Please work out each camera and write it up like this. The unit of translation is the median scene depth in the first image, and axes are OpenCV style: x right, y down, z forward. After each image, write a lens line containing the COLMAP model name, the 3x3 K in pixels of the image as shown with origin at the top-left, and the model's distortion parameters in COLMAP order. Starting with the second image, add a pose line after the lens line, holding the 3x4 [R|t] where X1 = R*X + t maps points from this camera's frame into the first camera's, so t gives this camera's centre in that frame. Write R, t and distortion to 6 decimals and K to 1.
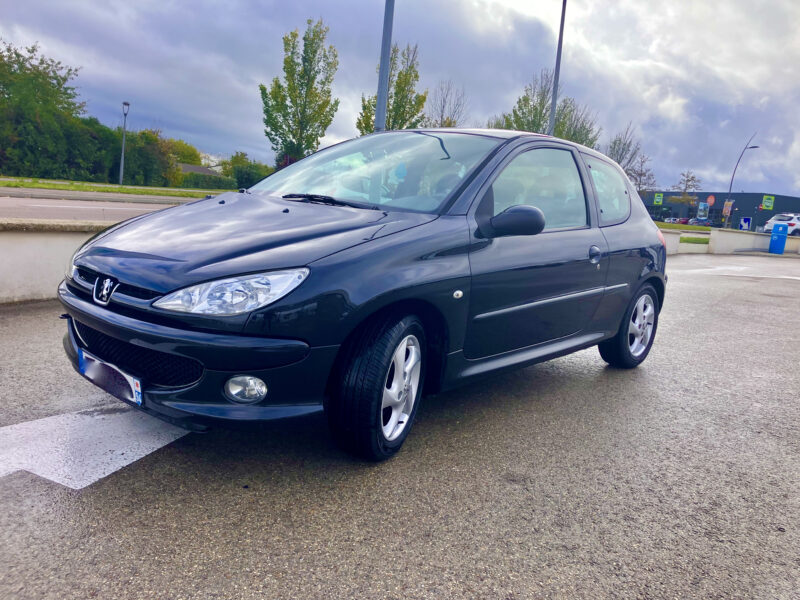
lens RADIAL K [[654.3, 0, 404.9], [0, 654.3, 304.9], [0, 0, 1]] dist [0.026253, -0.023451]
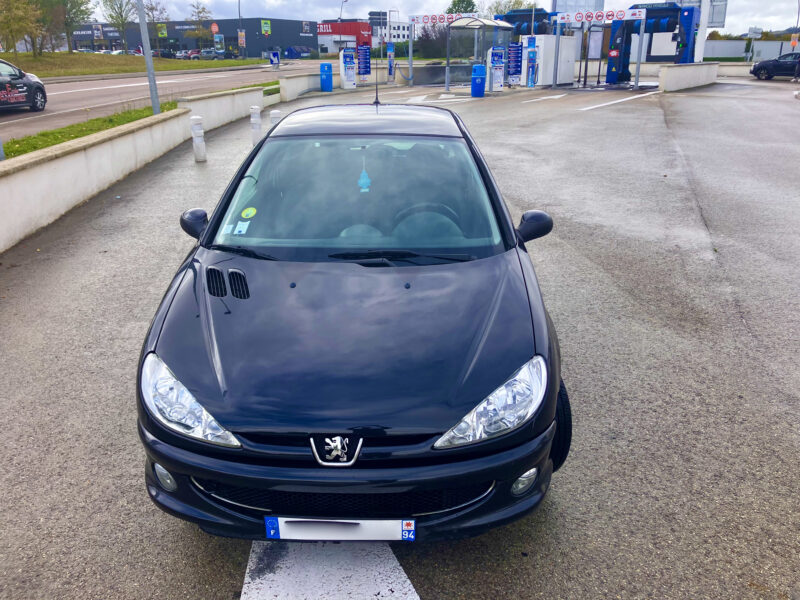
lens RADIAL K [[654.3, 0, 397.4], [0, 654.3, 301.4], [0, 0, 1]] dist [0.026253, -0.023451]
pose [[0.762332, -0.314987, 0.565361, -0.743176], [0.174066, 0.941170, 0.289655, -0.402890], [-0.623339, -0.122403, 0.772312, 0.266716]]
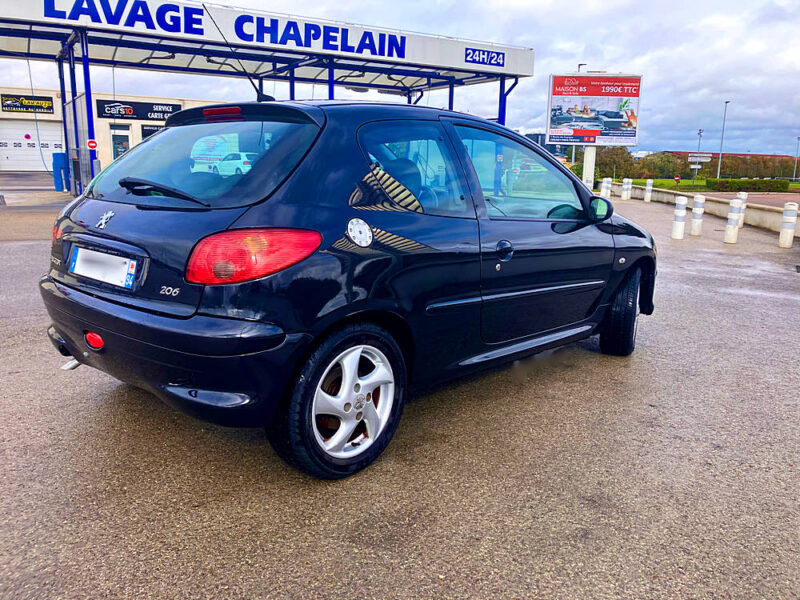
lens RADIAL K [[654.3, 0, 401.4], [0, 654.3, 297.5], [0, 0, 1]] dist [0.026253, -0.023451]
pose [[-0.994356, -0.104131, -0.020319, 0.117707], [-0.105002, 0.938483, 0.328975, -0.472978], [-0.015187, 0.329252, -0.944120, 2.787611]]
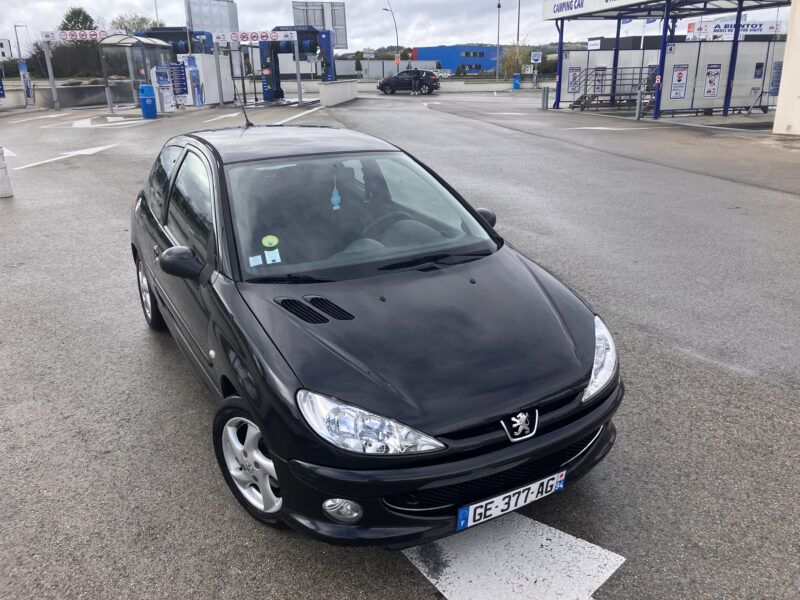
lens RADIAL K [[654.3, 0, 403.7], [0, 654.3, 305.1], [0, 0, 1]] dist [0.026253, -0.023451]
pose [[0.322844, -0.409255, 0.853395, -1.151563], [0.189419, 0.911374, 0.365401, -0.522121], [-0.927304, 0.043682, 0.371752, 0.709234]]
